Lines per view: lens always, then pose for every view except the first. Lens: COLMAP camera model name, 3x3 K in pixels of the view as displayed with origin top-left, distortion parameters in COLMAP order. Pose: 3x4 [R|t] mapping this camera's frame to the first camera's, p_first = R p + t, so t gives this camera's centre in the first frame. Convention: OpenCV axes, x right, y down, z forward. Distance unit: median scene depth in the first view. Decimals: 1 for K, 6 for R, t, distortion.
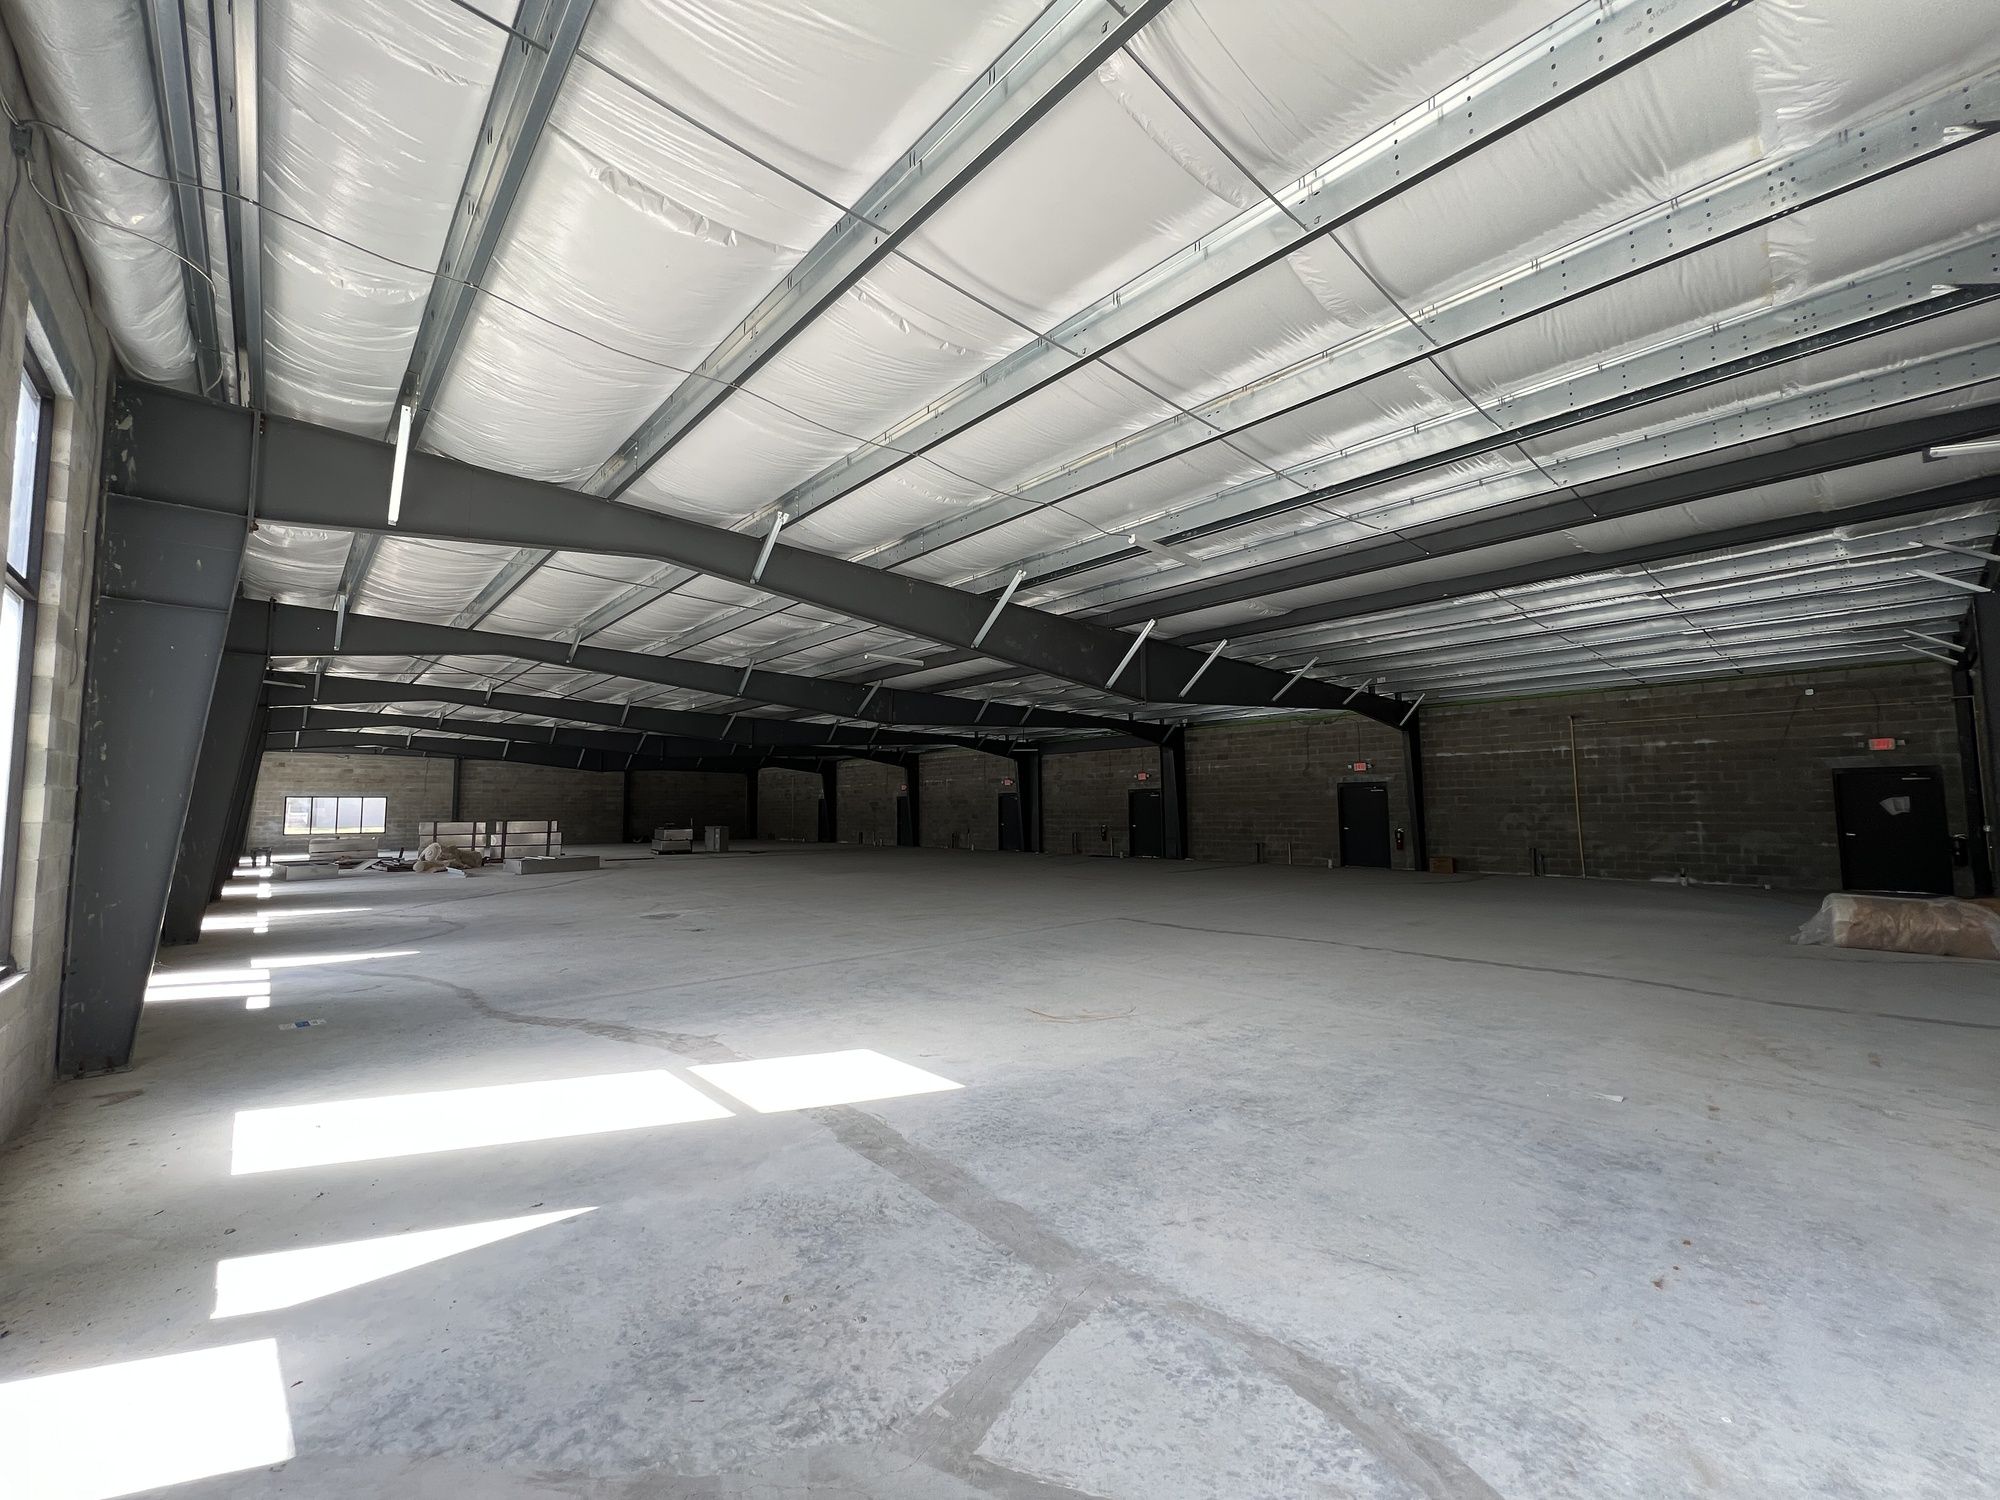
lens RADIAL K [[809.9, 0, 999.1], [0, 809.9, 718.0], [0, 0, 1]] dist [0.000118, -0.001018]
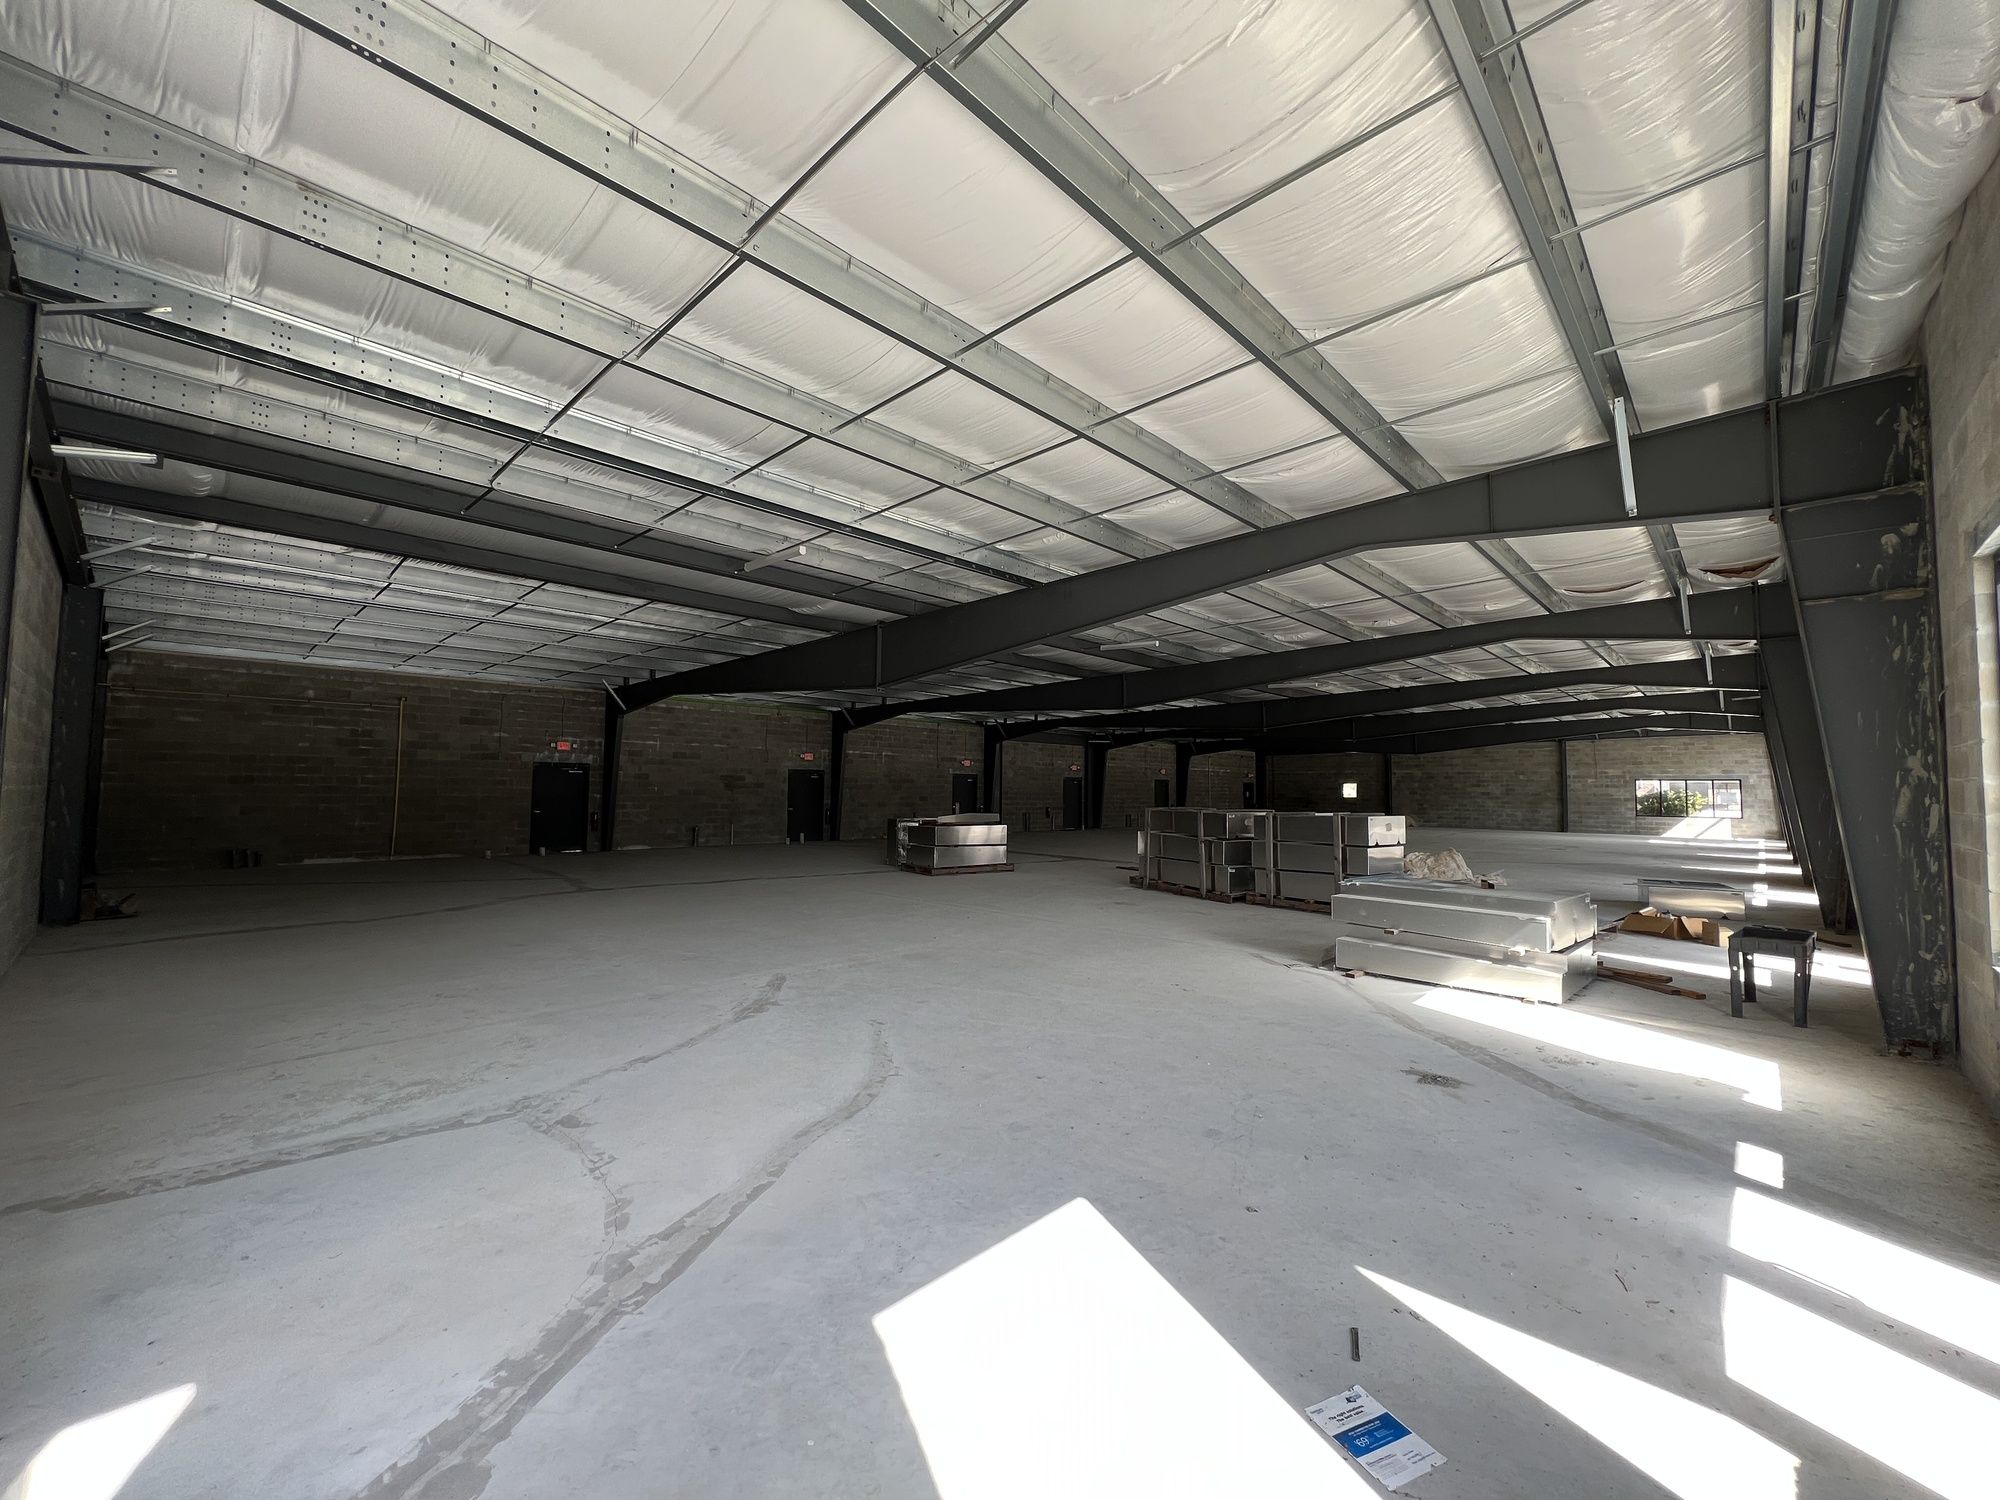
lens RADIAL K [[809.9, 0, 959.0], [0, 809.9, 727.6], [0, 0, 1]] dist [0.000118, -0.001018]
pose [[-0.044738, 0.085492, 0.995334, -0.839107], [-0.123469, 0.988220, -0.090430, 0.109658], [-0.991339, -0.126938, -0.033656, 0.909265]]
